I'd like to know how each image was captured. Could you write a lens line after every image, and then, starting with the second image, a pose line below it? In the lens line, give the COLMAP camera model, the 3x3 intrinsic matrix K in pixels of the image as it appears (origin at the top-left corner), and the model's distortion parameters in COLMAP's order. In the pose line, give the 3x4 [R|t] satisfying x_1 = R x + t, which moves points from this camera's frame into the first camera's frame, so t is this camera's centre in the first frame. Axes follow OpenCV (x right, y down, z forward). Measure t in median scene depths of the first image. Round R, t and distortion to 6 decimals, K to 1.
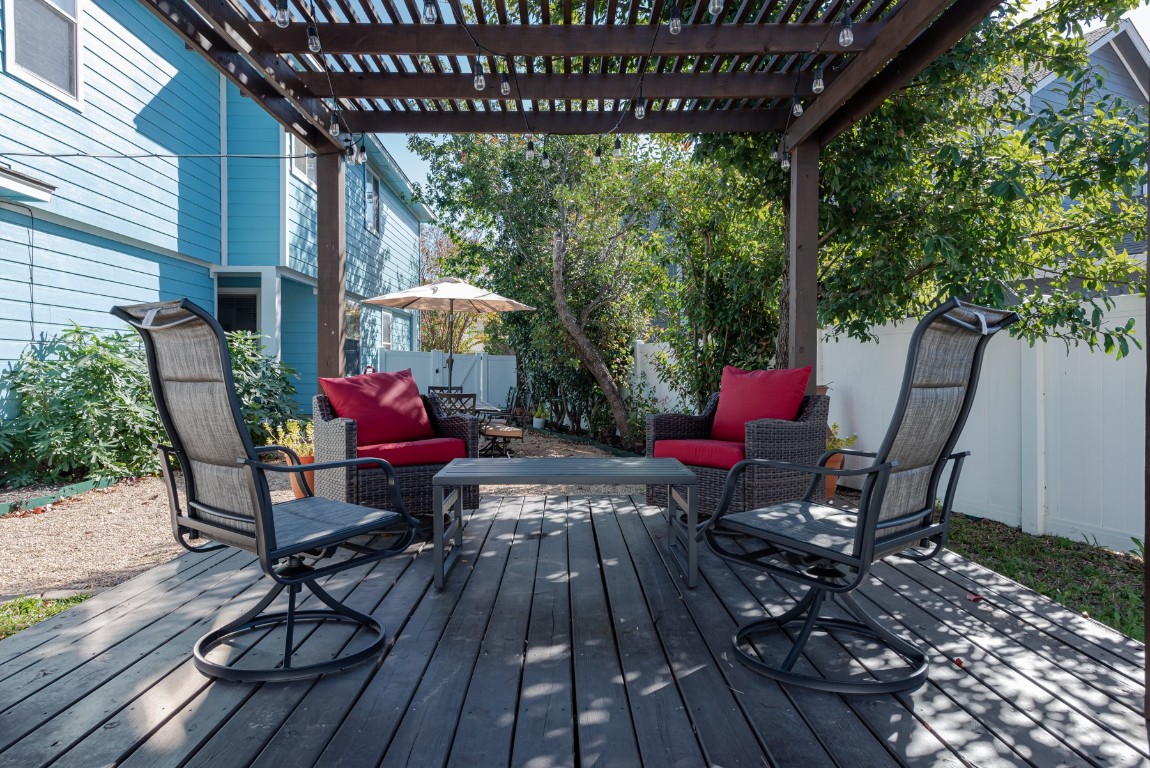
lens RADIAL K [[626.0, 0, 575.4], [0, 626.0, 361.0], [0, 0, 1]] dist [-0.000225, -0.000479]
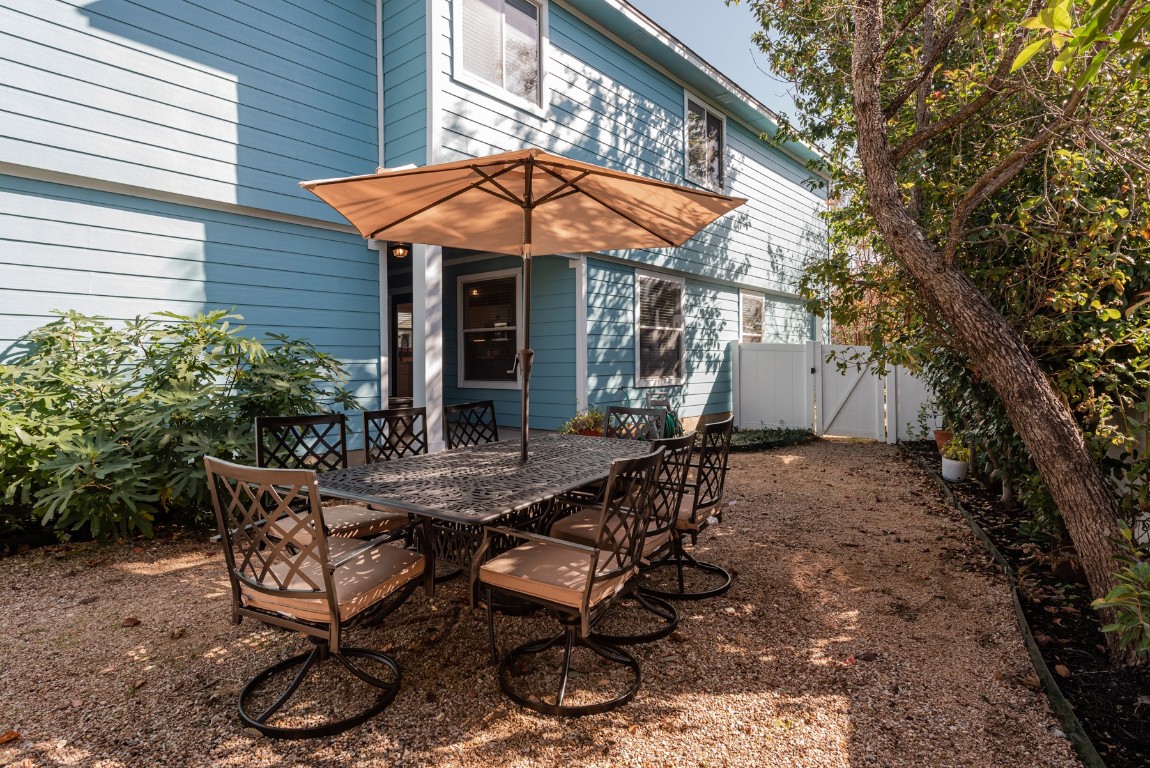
lens RADIAL K [[626.0, 0, 575.4], [0, 626.0, 361.0], [0, 0, 1]] dist [-0.000225, -0.000479]
pose [[0.756817, -0.013086, -0.653495, 0.049302], [0.014875, 0.999885, -0.002795, 0.002433], [0.653457, -0.007605, 0.756925, 0.386869]]
